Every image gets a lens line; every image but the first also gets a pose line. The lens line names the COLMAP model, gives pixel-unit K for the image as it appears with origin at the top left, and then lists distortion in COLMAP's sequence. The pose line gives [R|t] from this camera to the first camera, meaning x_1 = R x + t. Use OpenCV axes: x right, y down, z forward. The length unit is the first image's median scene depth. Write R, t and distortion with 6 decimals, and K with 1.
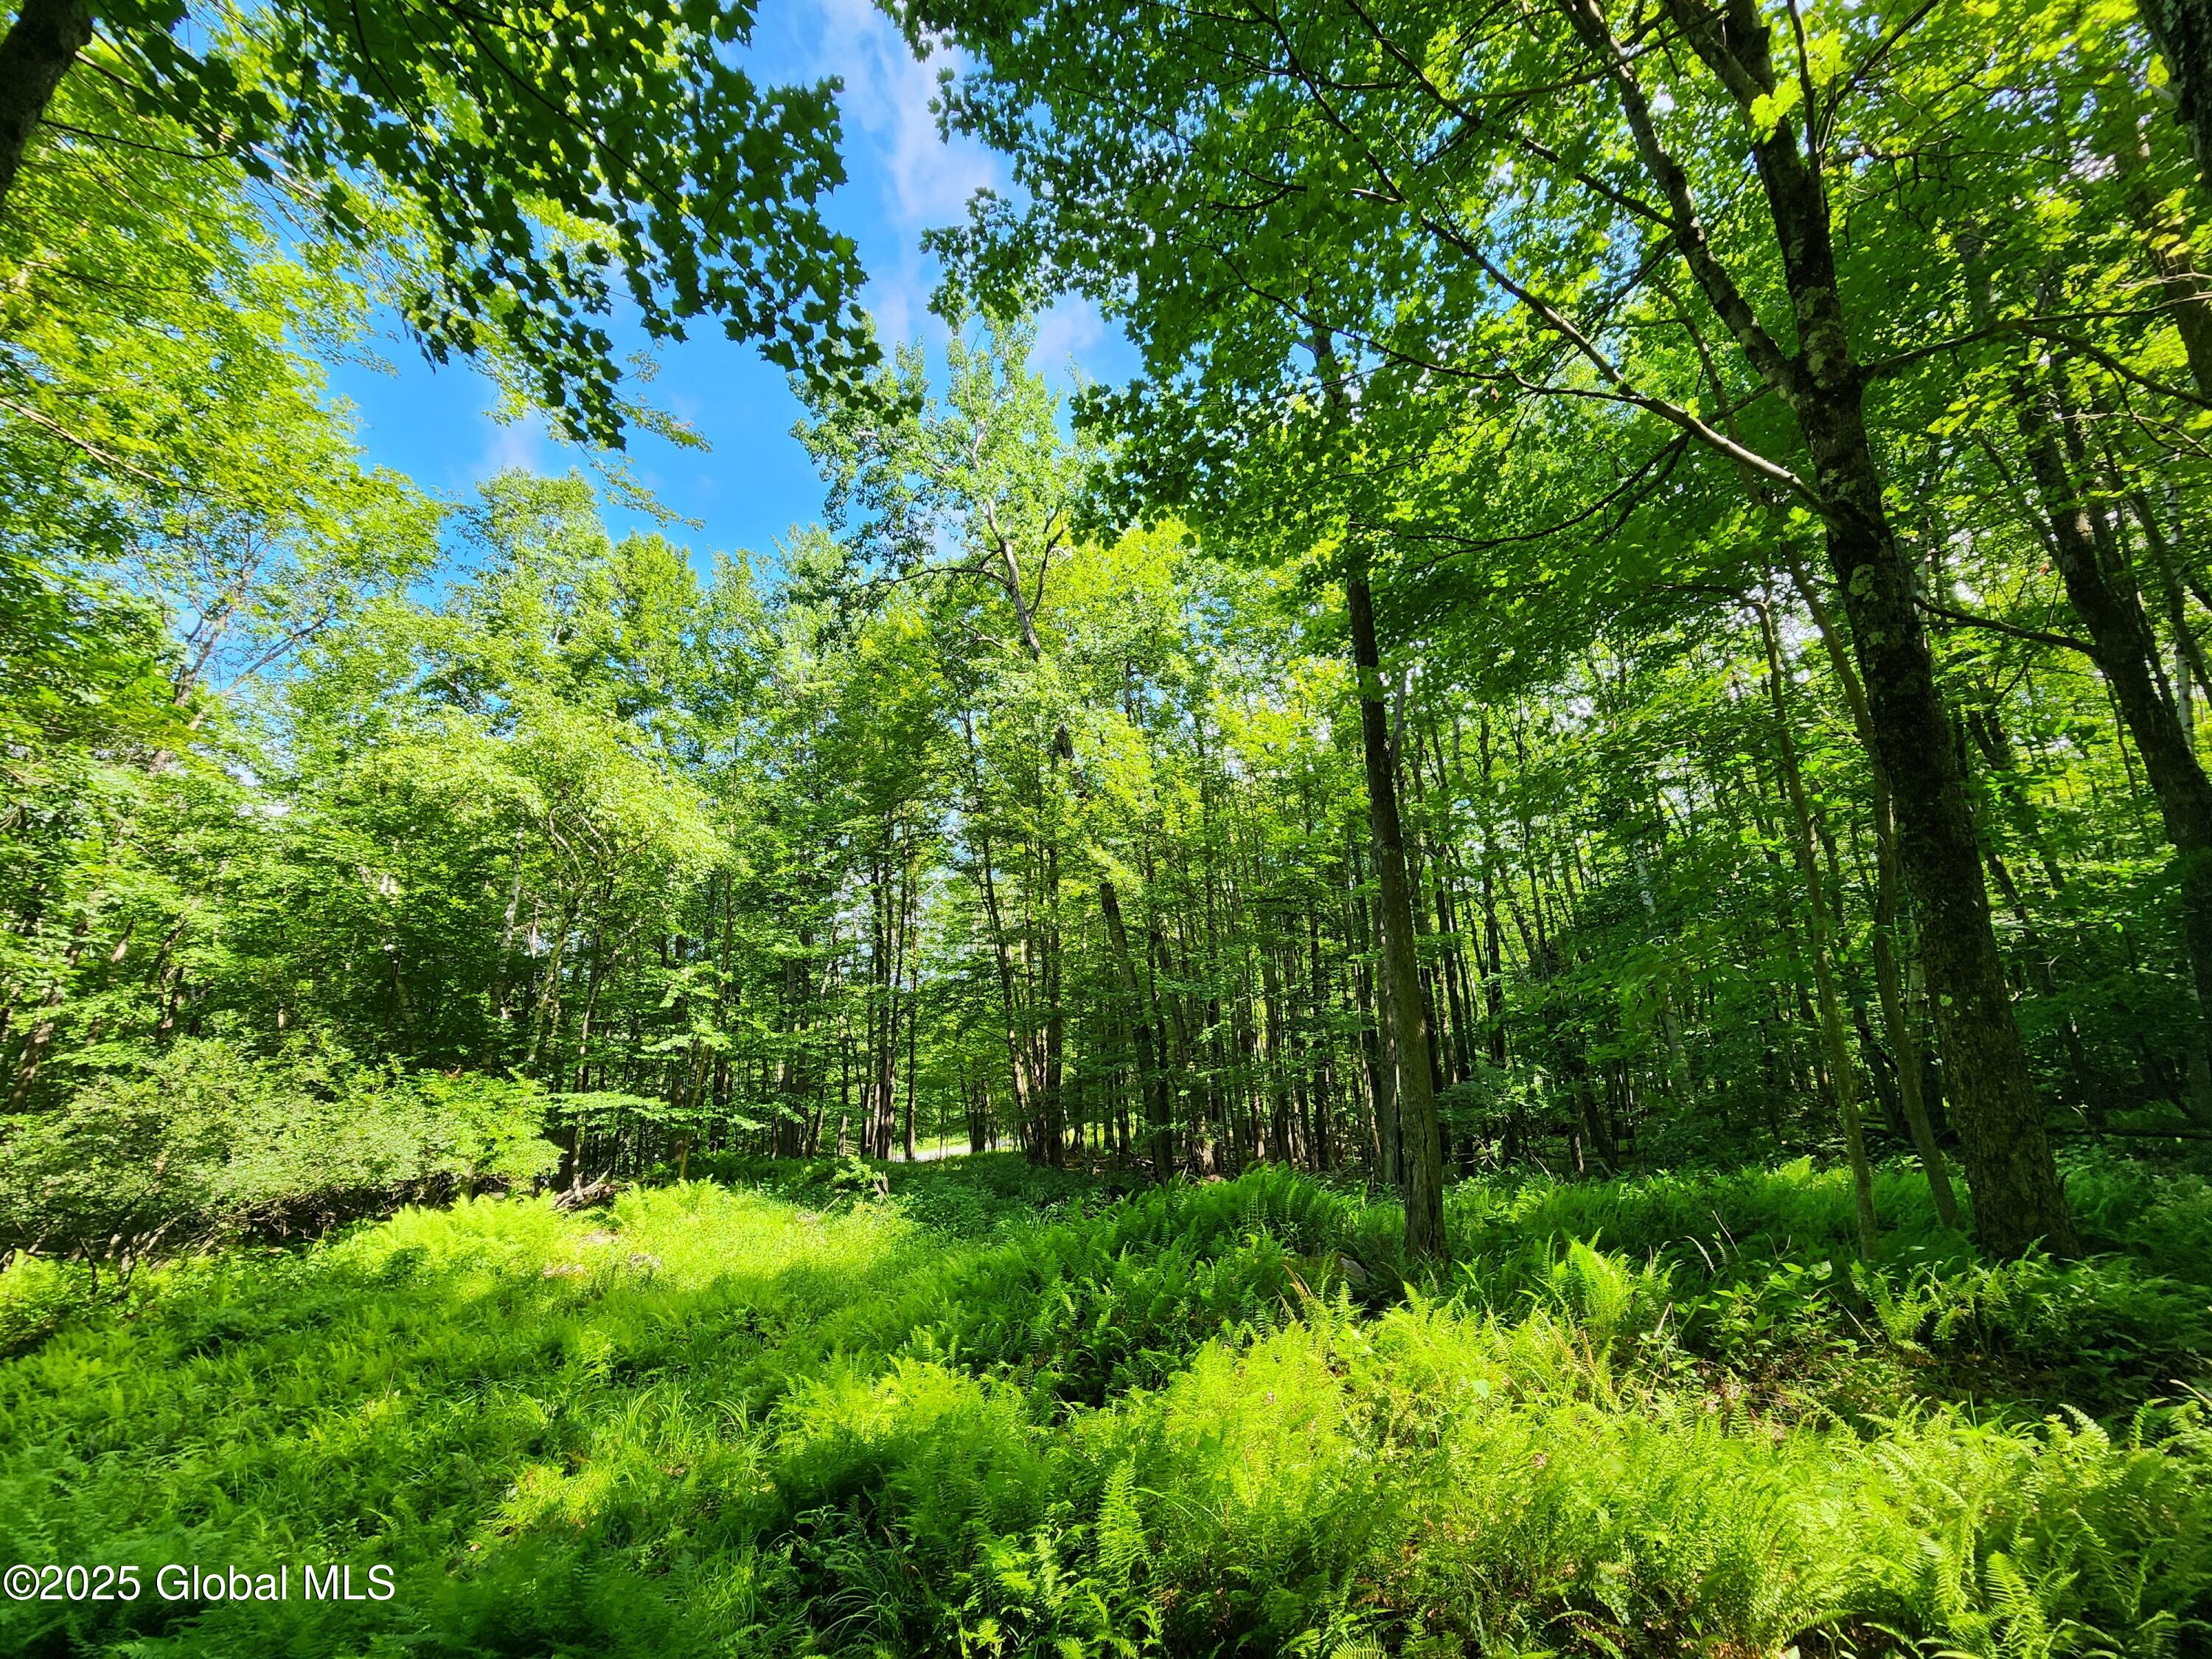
lens RADIAL K [[906.4, 0, 1091.9], [0, 906.4, 837.6], [0, 0, 1]] dist [0.000189, 0.000556]
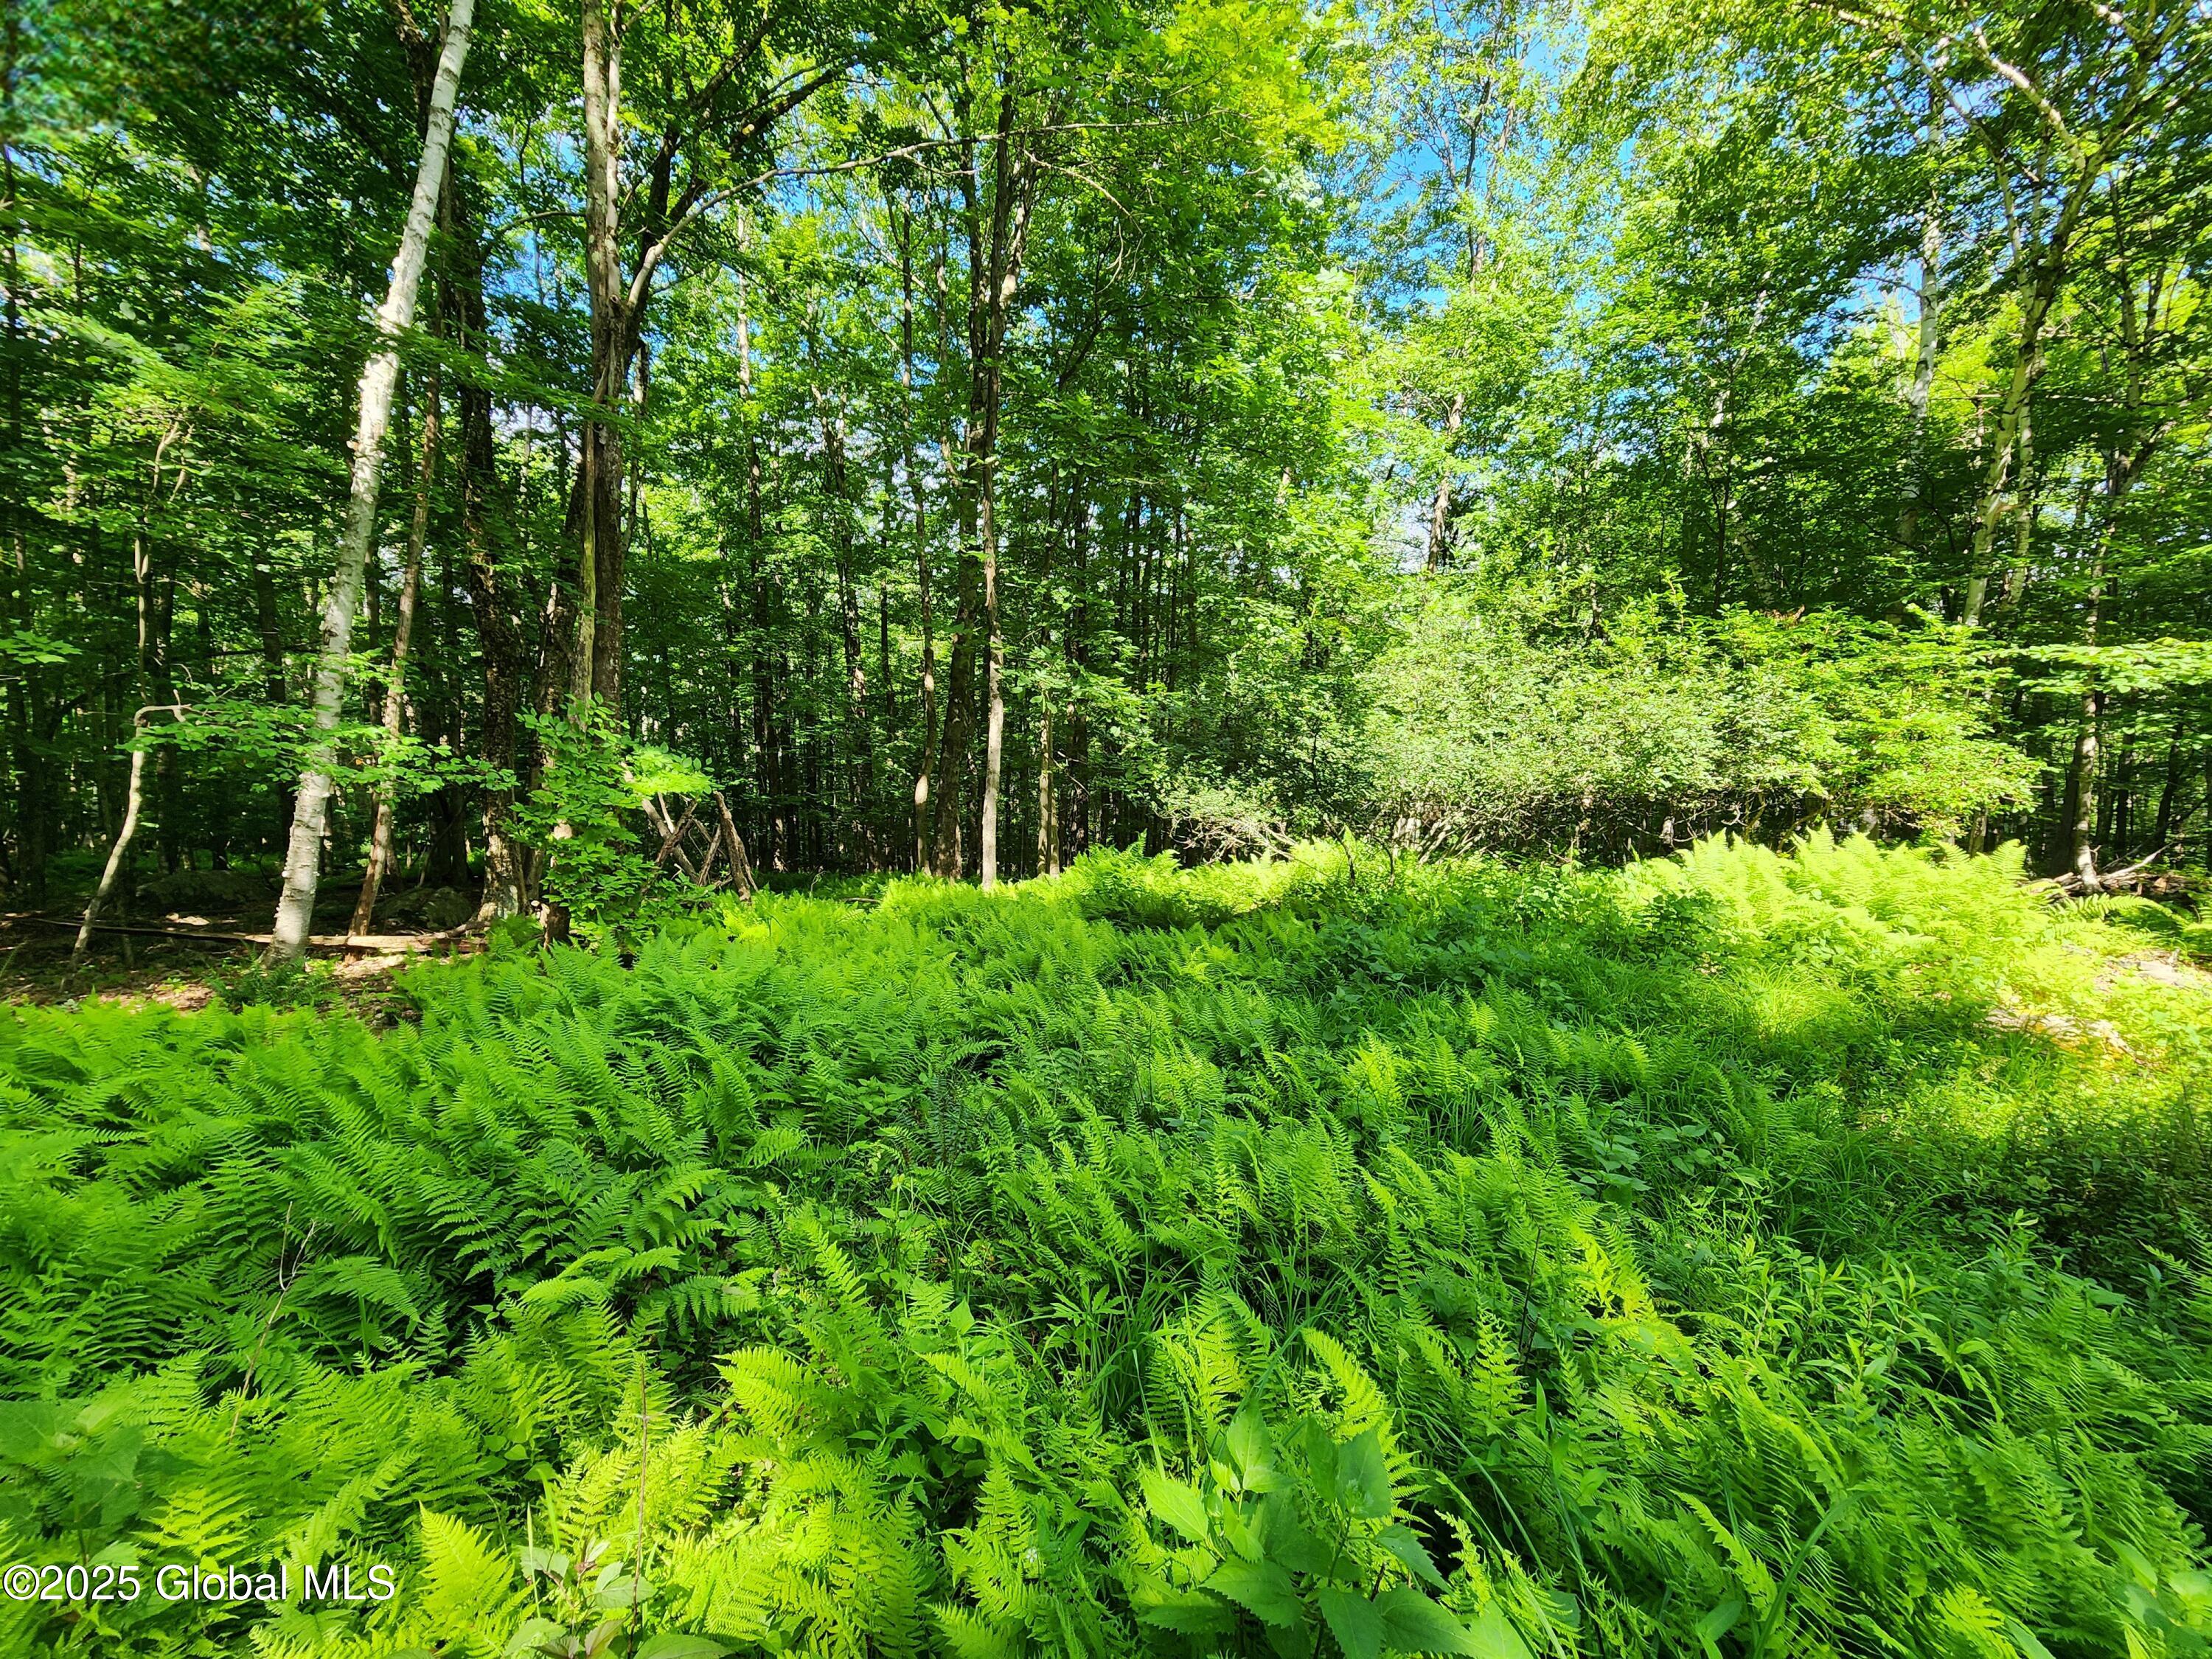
lens RADIAL K [[906.4, 0, 1091.9], [0, 906.4, 837.6], [0, 0, 1]] dist [0.000189, 0.000556]
pose [[0.237482, 0.122222, -0.963672, -0.275488], [0.210827, 0.961921, 0.173955, 0.215471], [0.948238, -0.244479, 0.202671, 0.482388]]
